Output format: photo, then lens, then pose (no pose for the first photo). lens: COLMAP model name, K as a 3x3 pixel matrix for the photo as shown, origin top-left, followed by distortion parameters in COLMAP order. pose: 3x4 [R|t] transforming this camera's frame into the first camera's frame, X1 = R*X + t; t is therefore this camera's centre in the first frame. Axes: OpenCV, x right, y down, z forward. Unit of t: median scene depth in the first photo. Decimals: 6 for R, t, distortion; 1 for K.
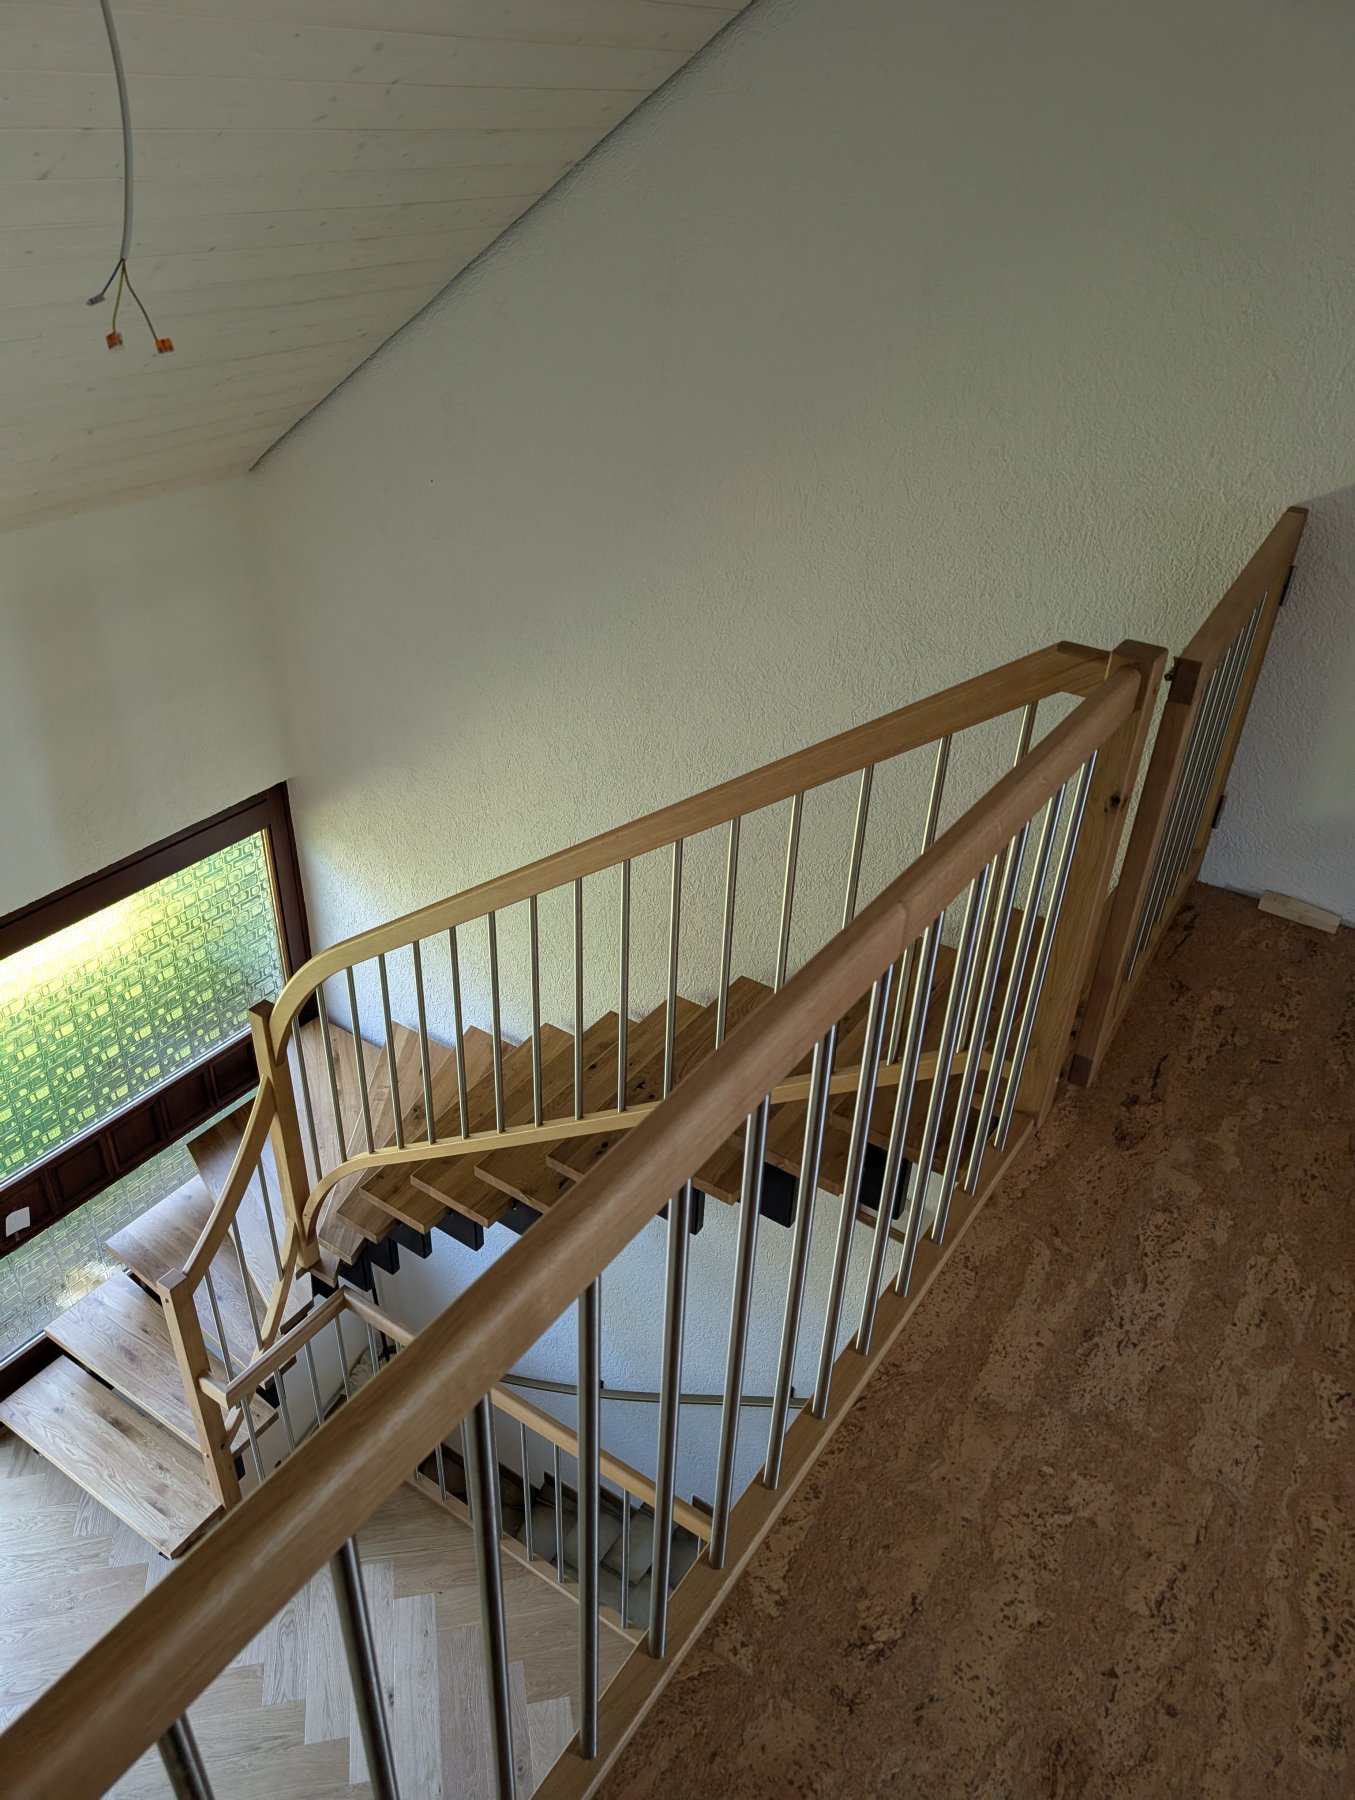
lens RADIAL K [[1298.4, 0, 667.0], [0, 1298.4, 902.4], [0, 0, 1]] dist [-0.005664, 0.007510]
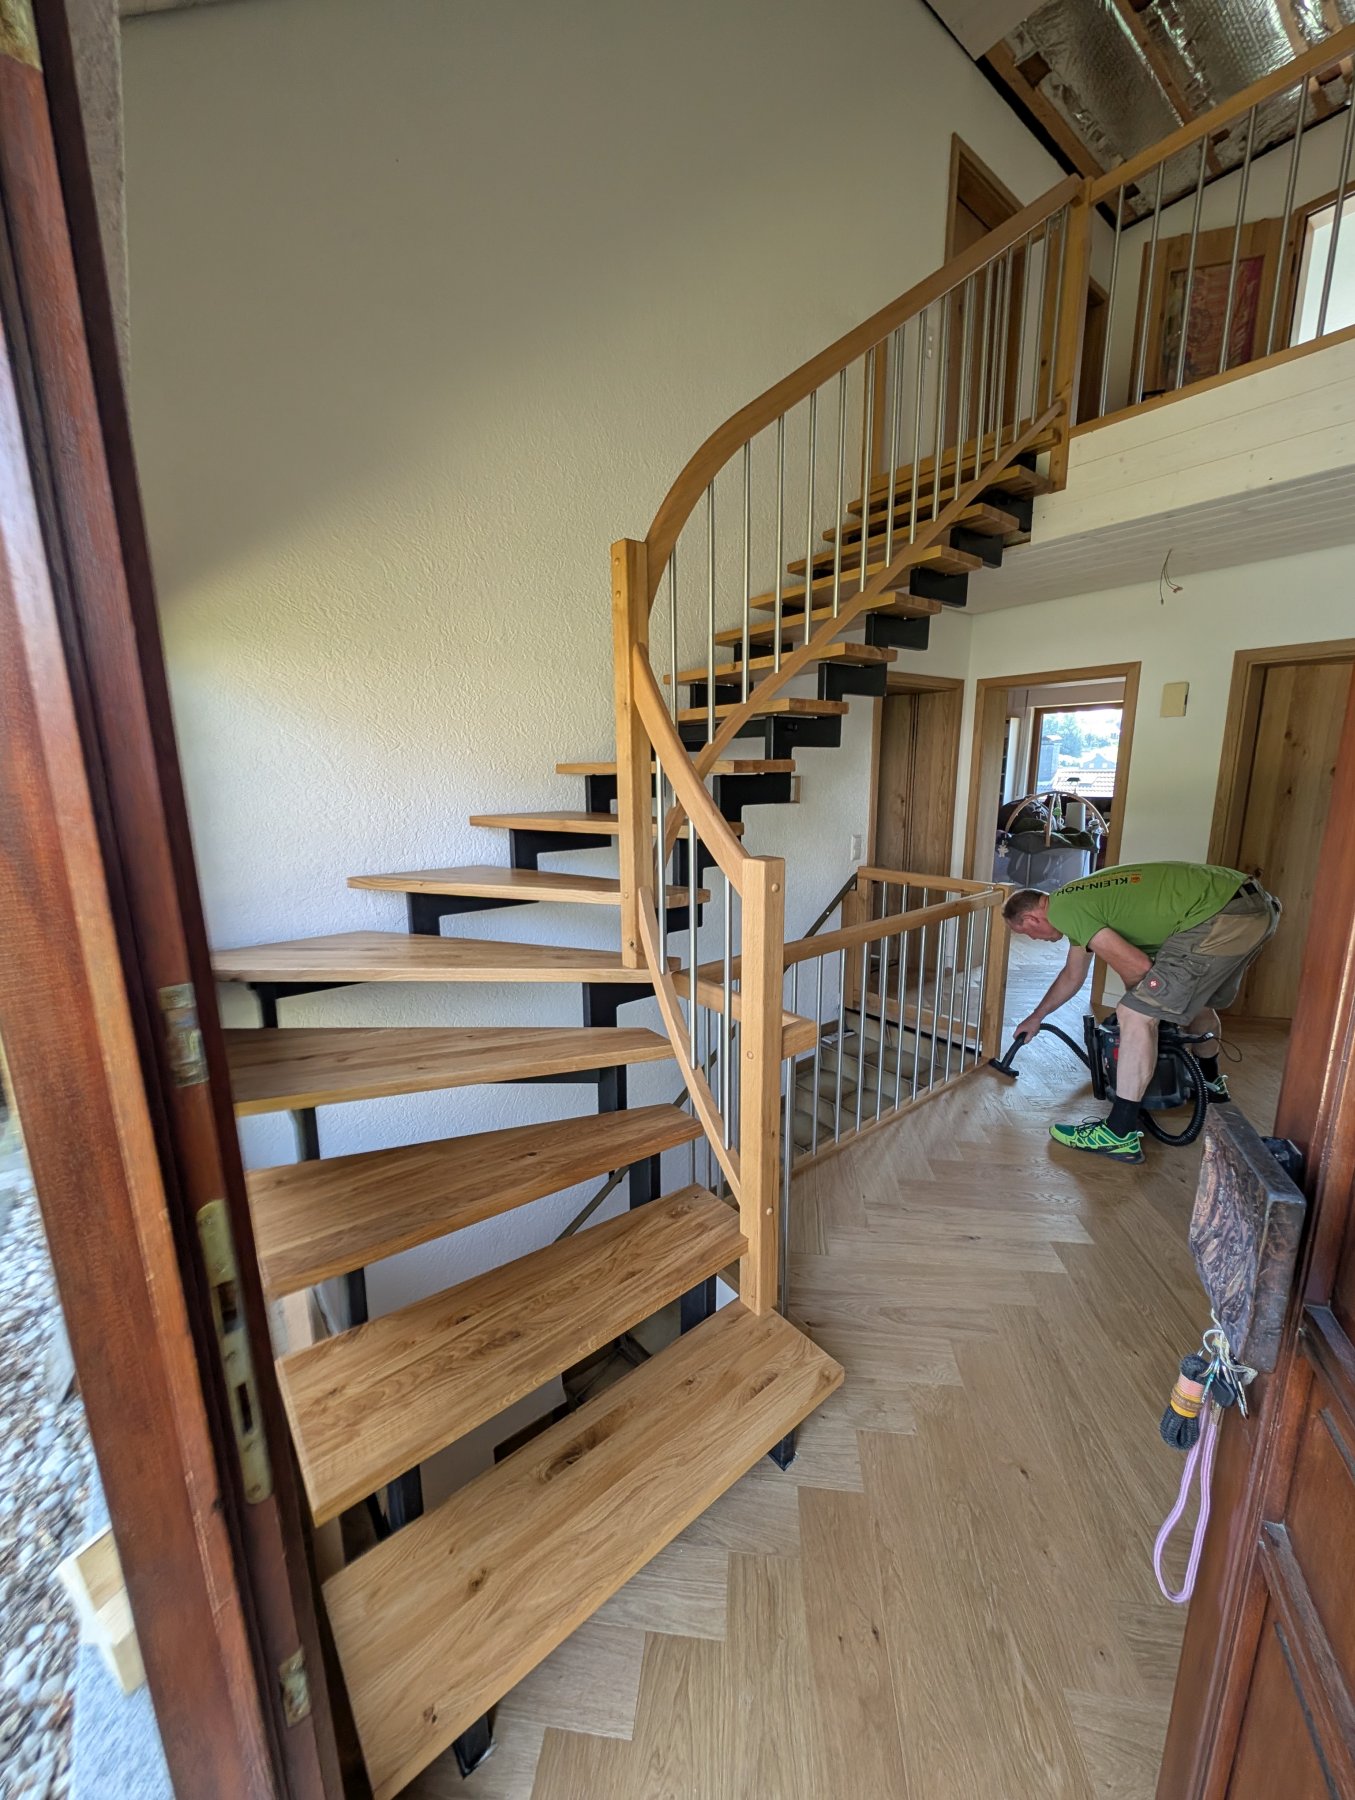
lens RADIAL K [[675.5, 0, 679.2], [0, 675.5, 897.5], [0, 0, 1]] dist [-0.000204, -0.000792]
pose [[0.299208, -0.223243, 0.927705, -1.269385], [0.535551, 0.843957, 0.030362, 0.468626], [-0.789722, 0.487749, 0.372077, 1.558874]]
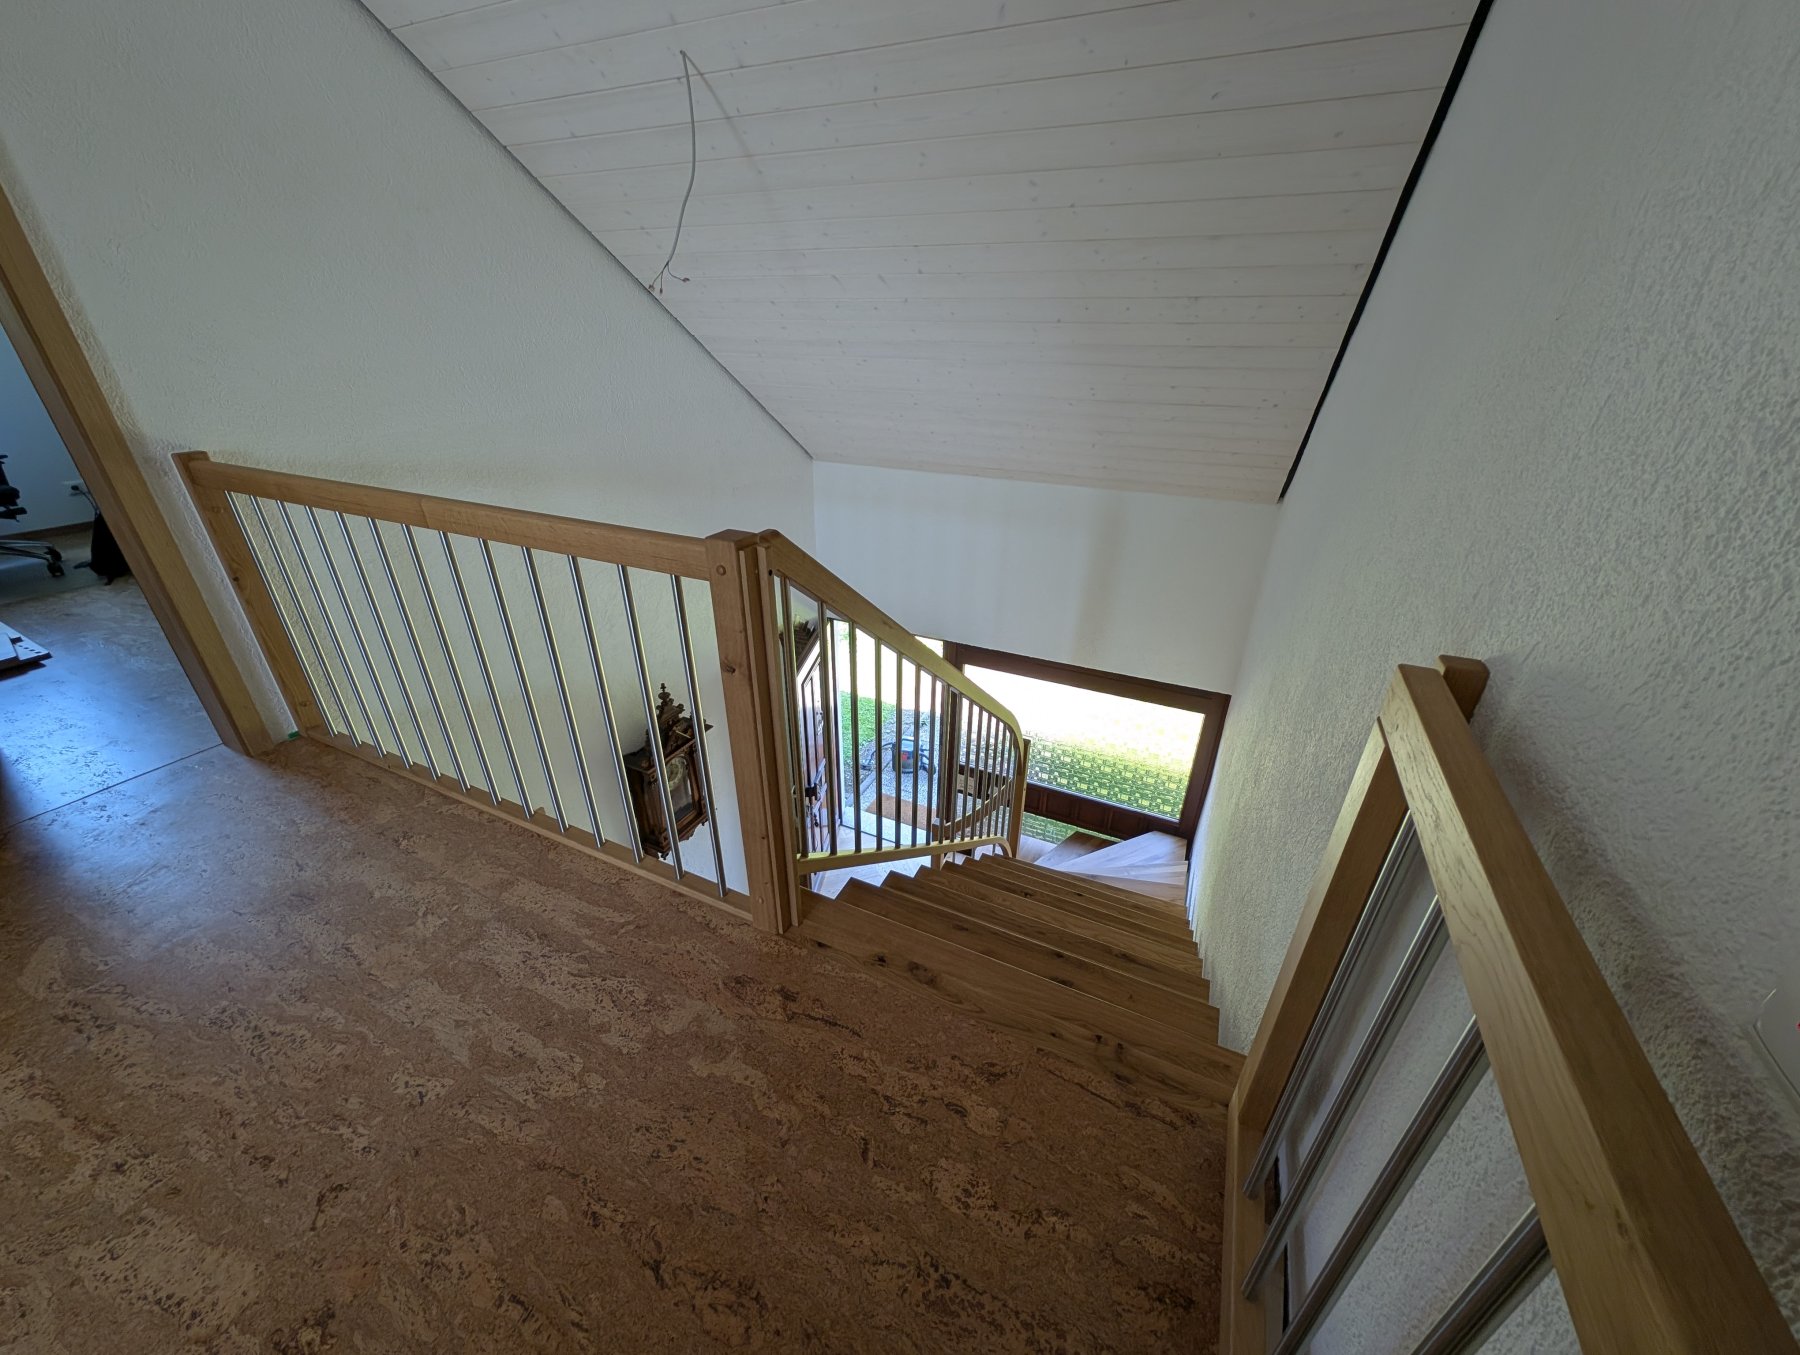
lens RADIAL K [[675.5, 0, 897.2], [0, 675.5, 677.0], [0, 0, 1]] dist [-0.000204, -0.000792]
pose [[0.146684, 0.422184, -0.894564, 0.811323], [-0.535165, 0.794436, 0.287177, -0.288282], [0.831915, 0.436615, 0.342469, 0.810277]]
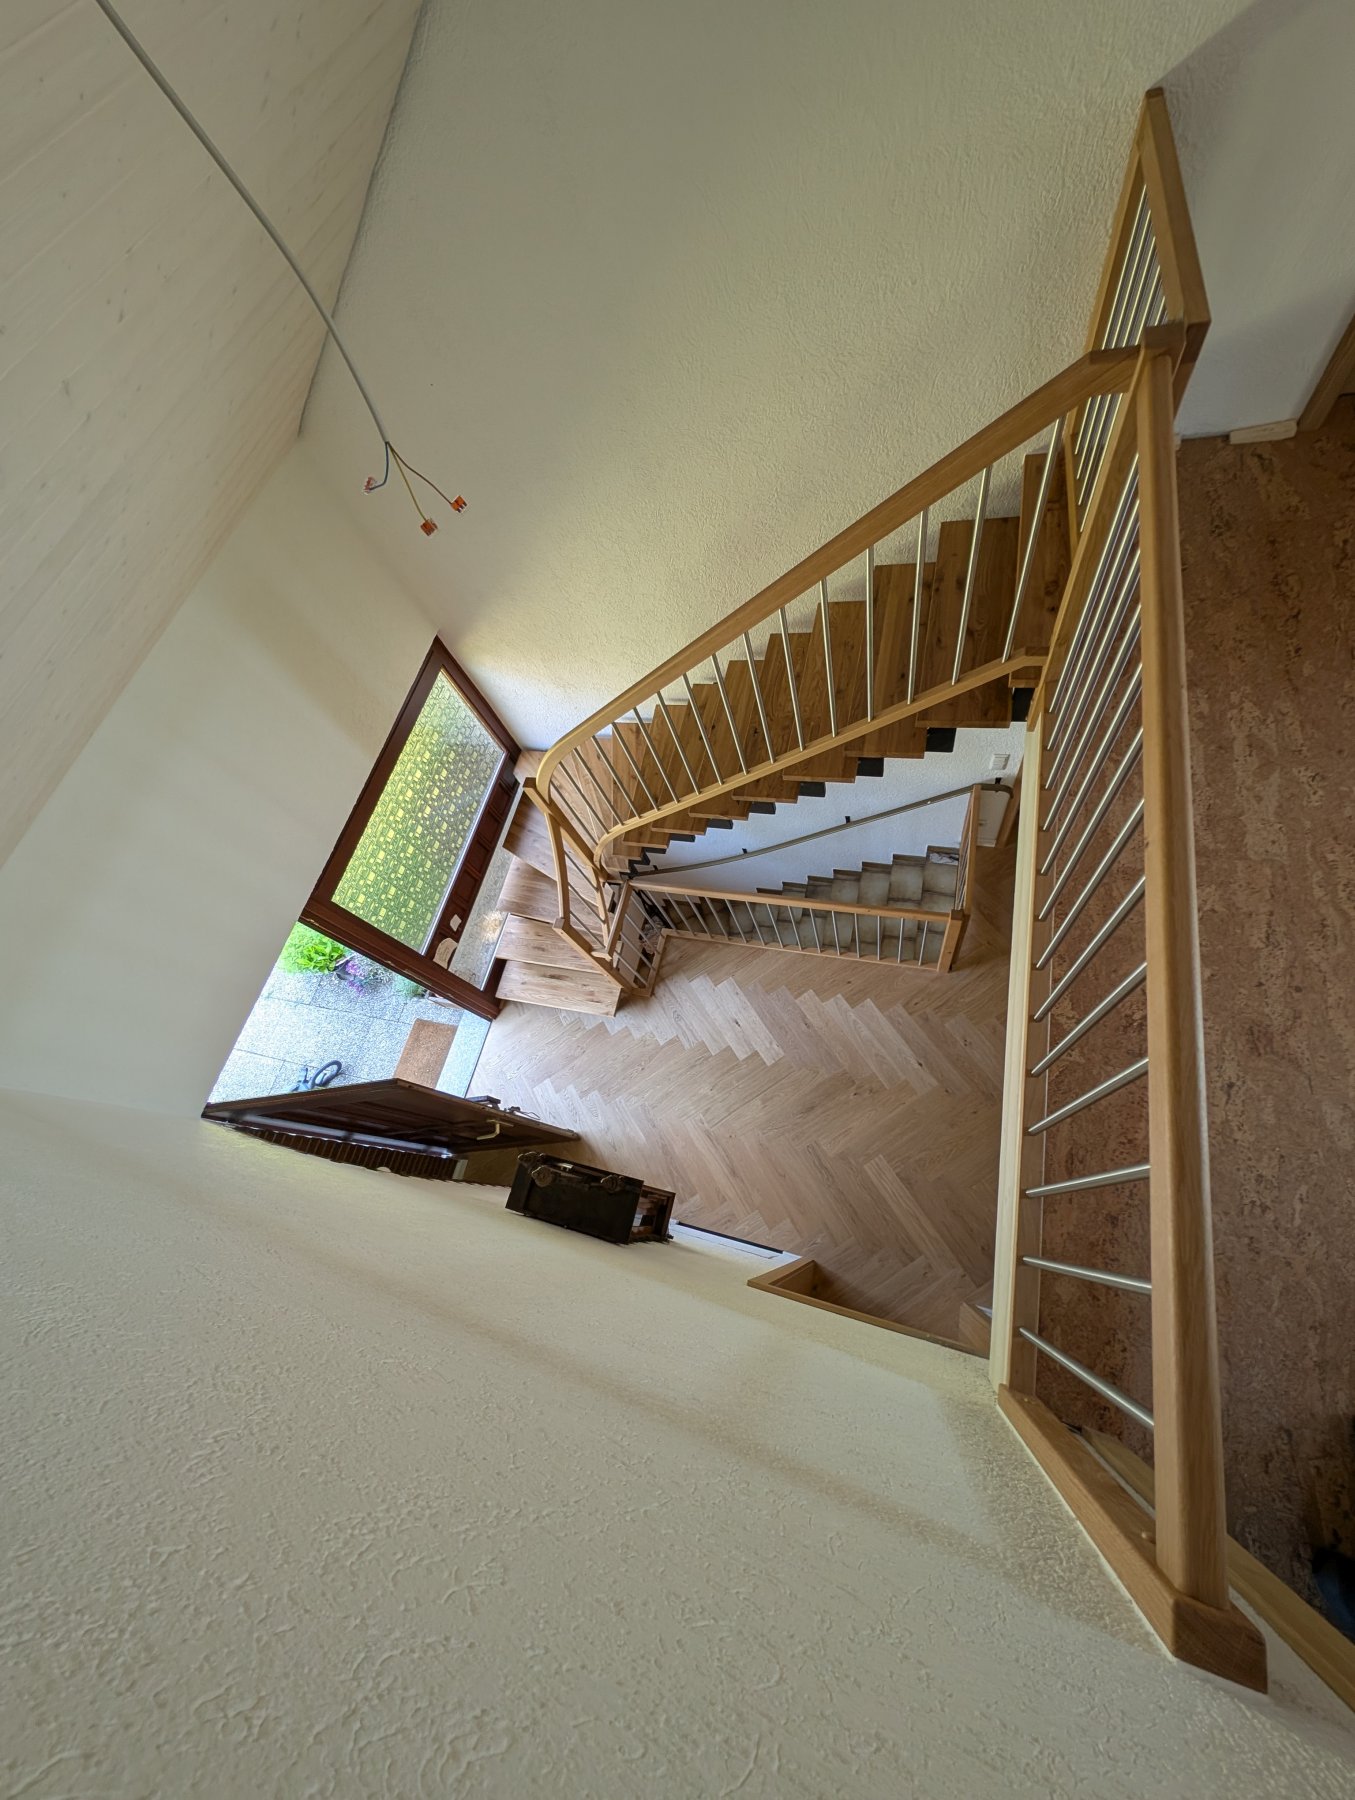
lens RADIAL K [[675.5, 0, 676.8], [0, 675.5, 898.7], [0, 0, 1]] dist [-0.000204, -0.000792]
pose [[0.899794, -0.425943, -0.094573, -0.194261], [0.418225, 0.780214, 0.465138, -0.224702], [-0.124335, -0.458081, 0.880172, 0.192004]]
